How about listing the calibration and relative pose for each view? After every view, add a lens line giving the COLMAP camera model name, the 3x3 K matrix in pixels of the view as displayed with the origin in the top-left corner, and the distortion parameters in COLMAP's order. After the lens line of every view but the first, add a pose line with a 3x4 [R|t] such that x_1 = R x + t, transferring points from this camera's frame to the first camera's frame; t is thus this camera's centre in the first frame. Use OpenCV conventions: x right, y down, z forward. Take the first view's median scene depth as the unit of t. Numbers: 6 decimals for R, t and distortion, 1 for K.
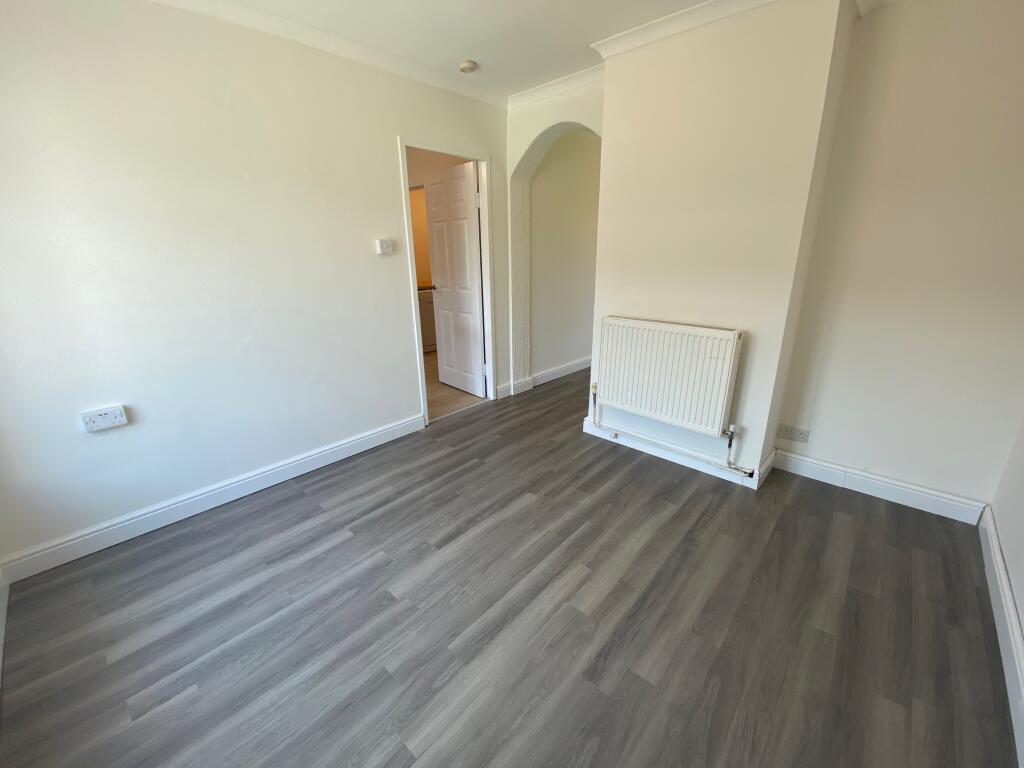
lens RADIAL K [[415.0, 0, 510.4], [0, 415.0, 384.6], [0, 0, 1]] dist [0.073740, -0.043160]
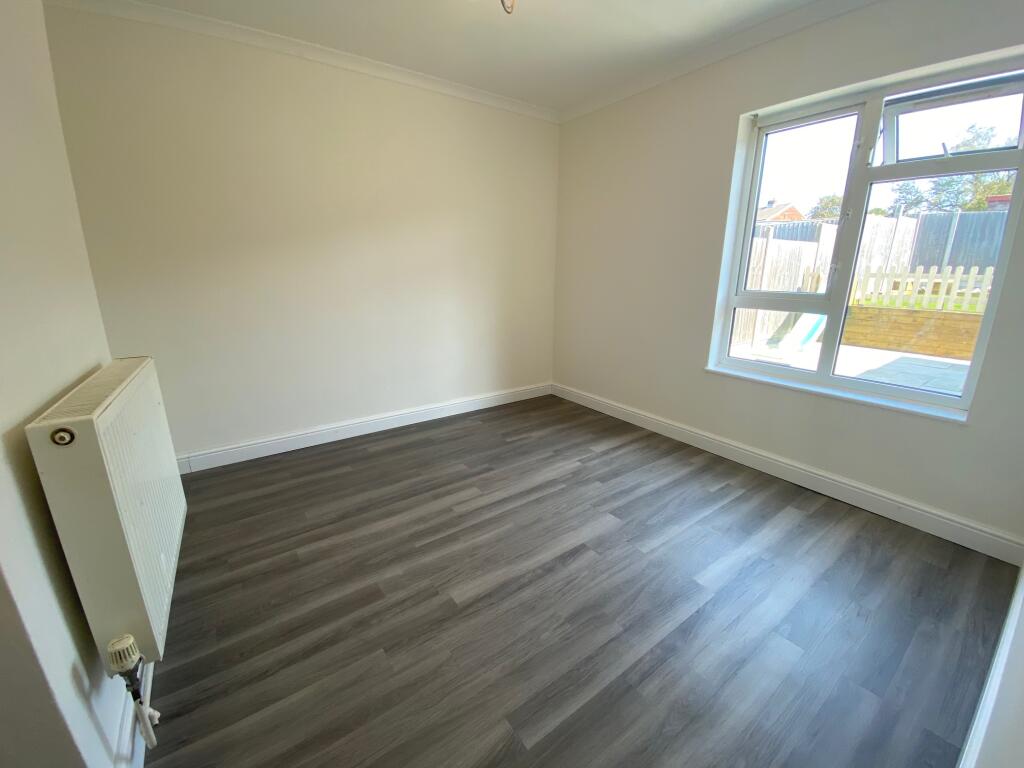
lens RADIAL K [[415.0, 0, 510.4], [0, 415.0, 384.6], [0, 0, 1]] dist [0.073740, -0.043160]
pose [[-0.977585, -0.042189, 0.206273, -0.200594], [0.077222, 0.839594, 0.537698, -0.475293], [-0.195870, 0.541574, -0.817516, 1.712989]]
